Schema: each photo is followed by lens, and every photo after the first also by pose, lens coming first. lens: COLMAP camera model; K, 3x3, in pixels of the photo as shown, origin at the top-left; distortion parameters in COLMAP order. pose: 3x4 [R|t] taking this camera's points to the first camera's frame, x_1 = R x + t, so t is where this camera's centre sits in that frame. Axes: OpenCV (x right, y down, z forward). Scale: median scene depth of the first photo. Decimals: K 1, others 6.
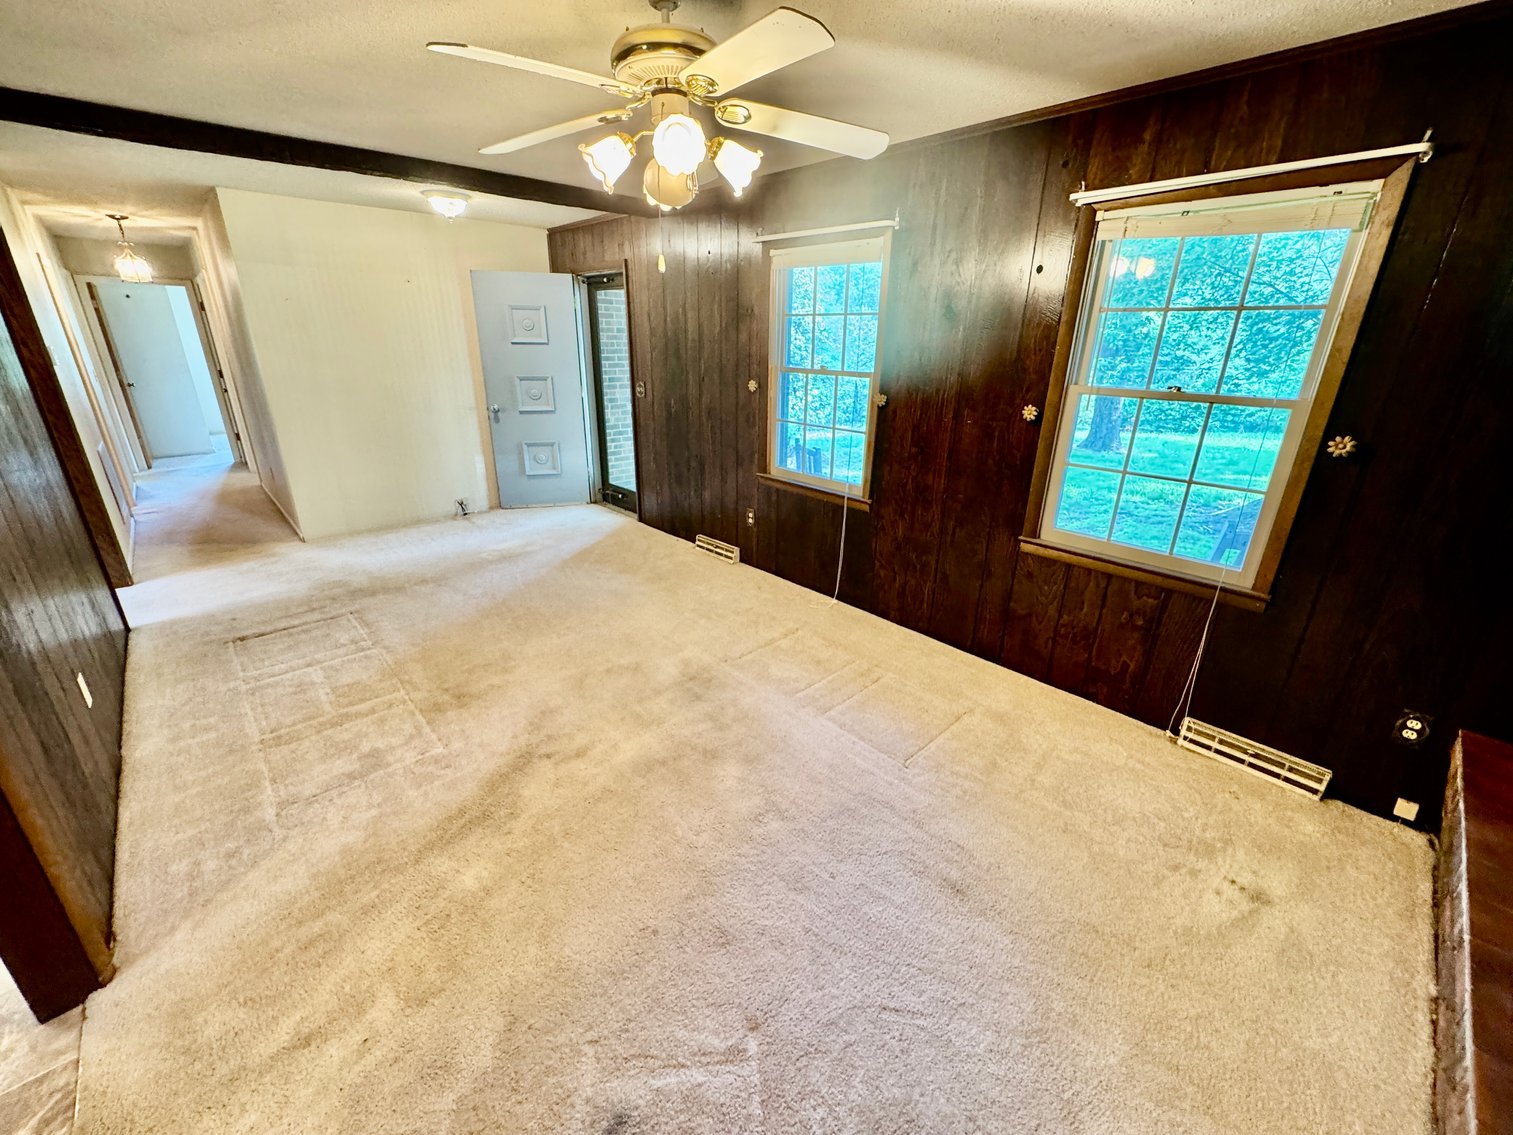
lens RADIAL K [[607.5, 0, 753.5], [0, 607.5, 566.0], [0, 0, 1]] dist [0.000913, -0.000147]
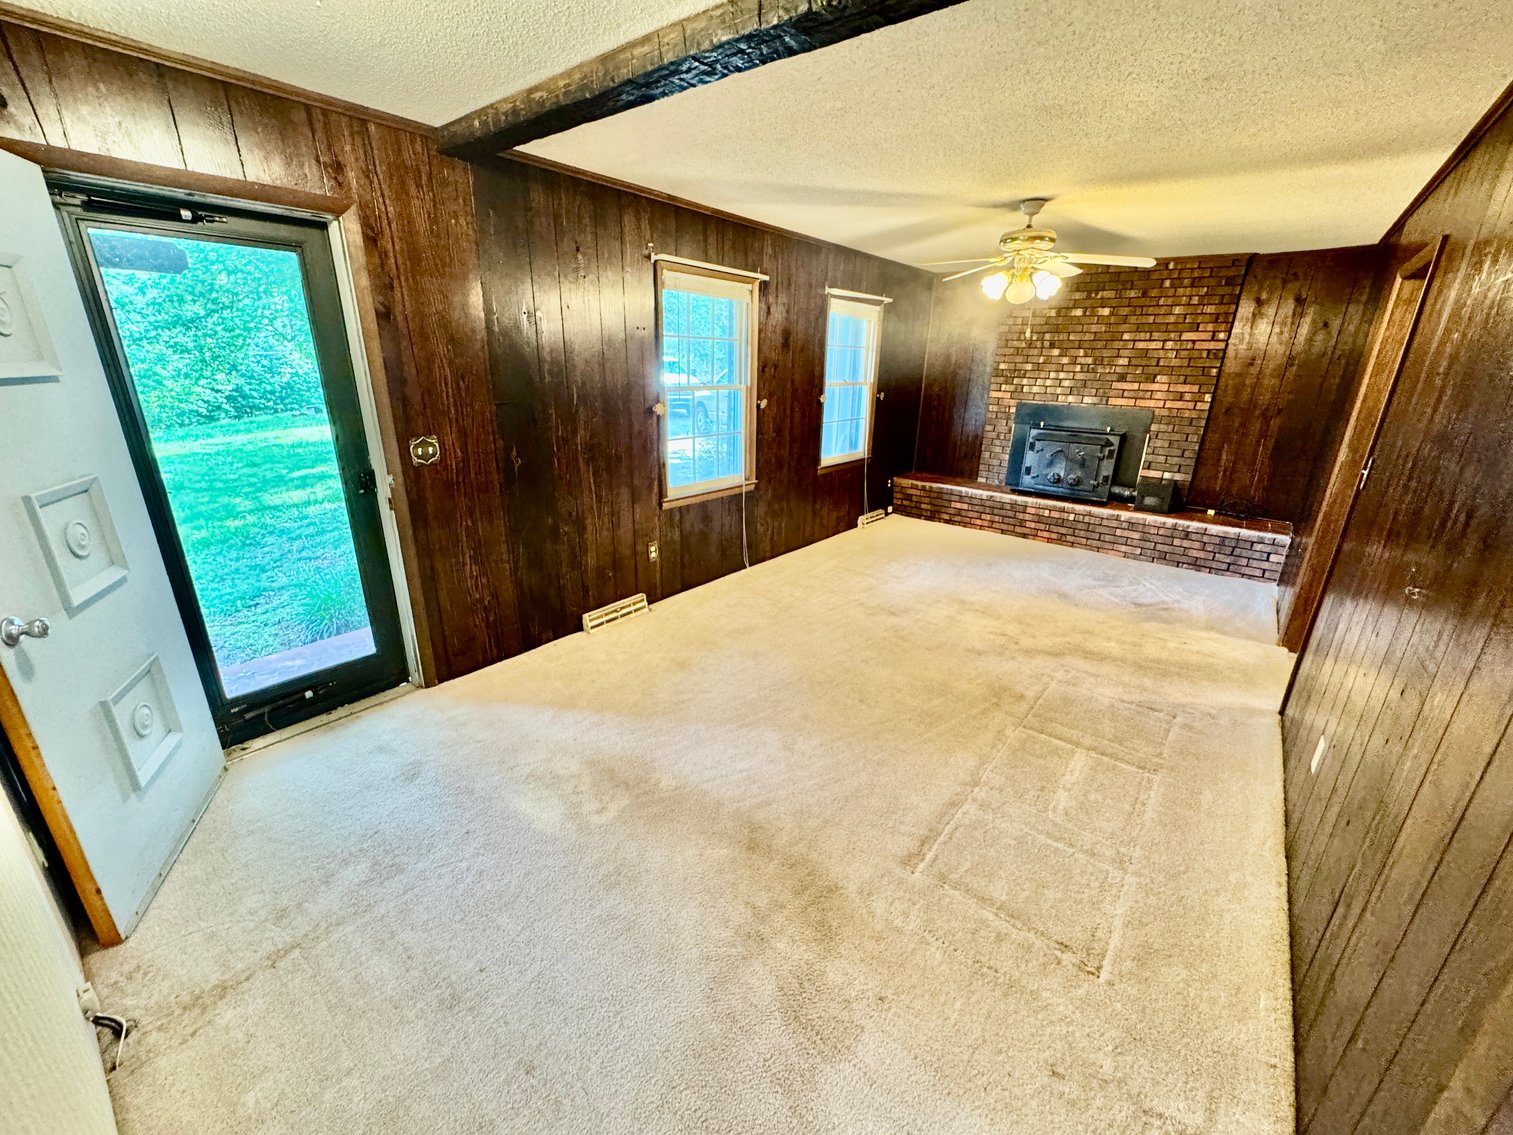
lens RADIAL K [[607.5, 0, 753.5], [0, 607.5, 566.0], [0, 0, 1]] dist [0.000913, -0.000147]
pose [[-0.137156, -0.341252, 0.929911, -1.008134], [0.323949, 0.871707, 0.367673, -0.396342], [-0.936080, 0.351672, -0.009012, 0.988959]]
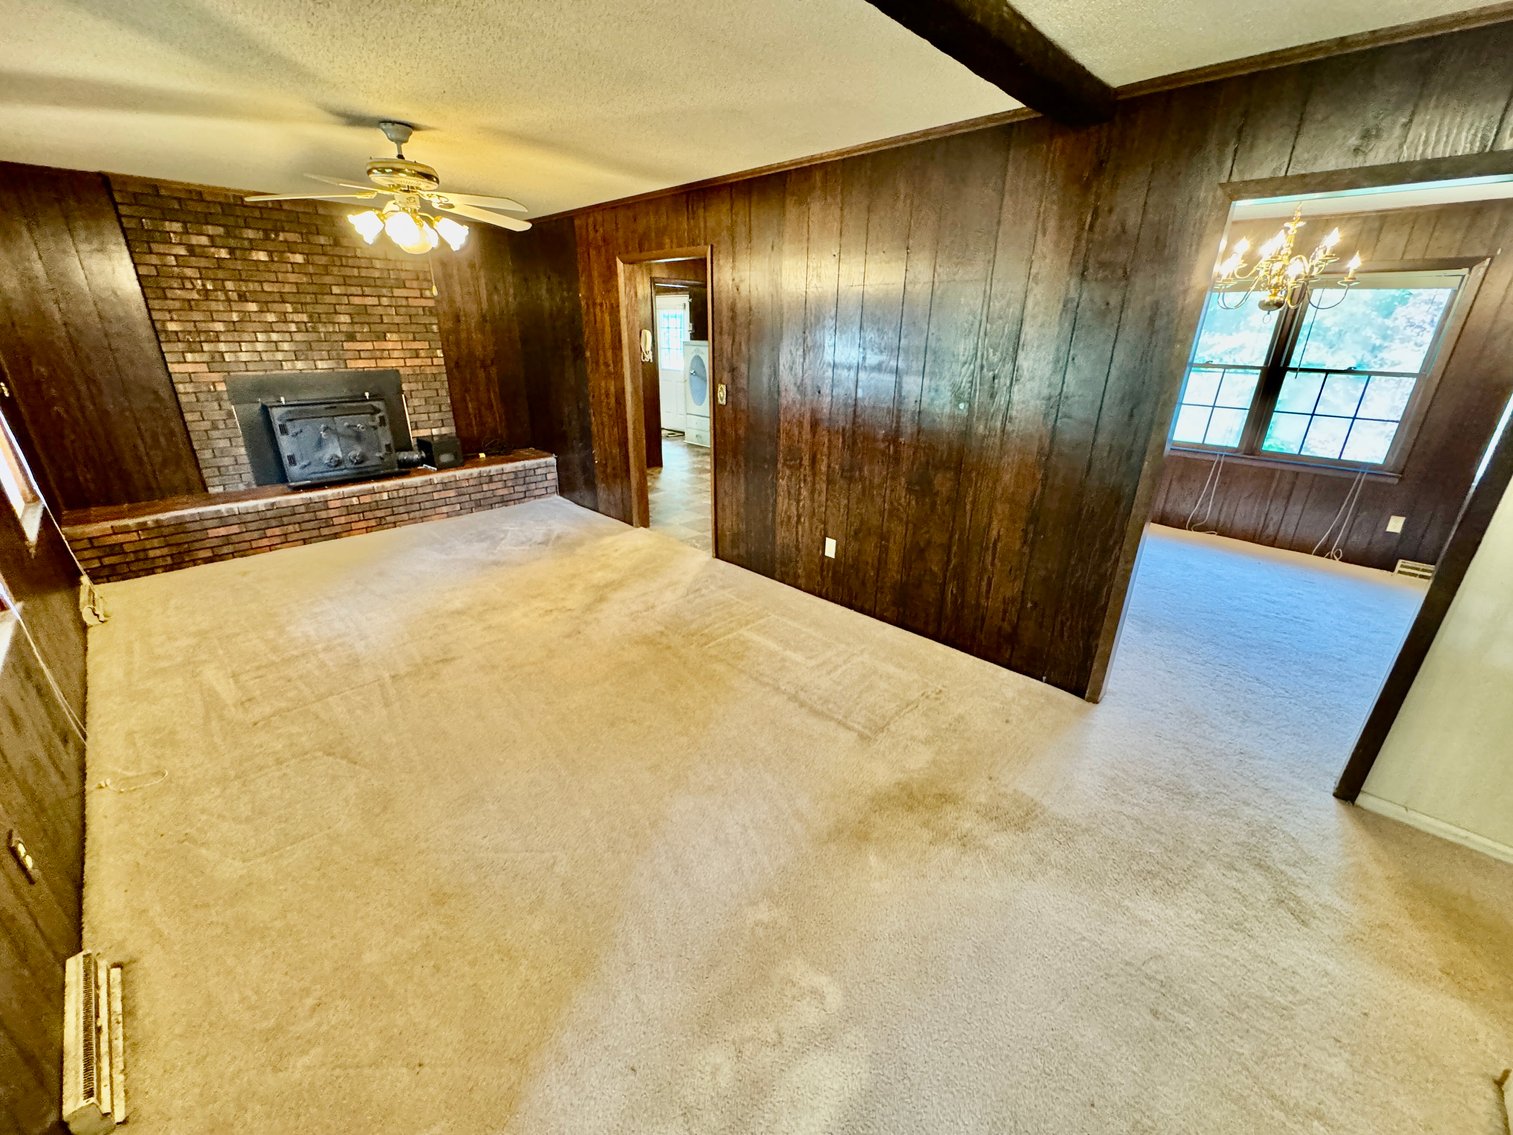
lens RADIAL K [[607.5, 0, 753.5], [0, 607.5, 566.0], [0, 0, 1]] dist [0.000913, -0.000147]
pose [[-0.998698, -0.012544, -0.049439, -0.456203], [-0.042462, 0.741488, 0.669621, -0.515360], [0.028259, 0.670849, -0.741055, 1.313585]]
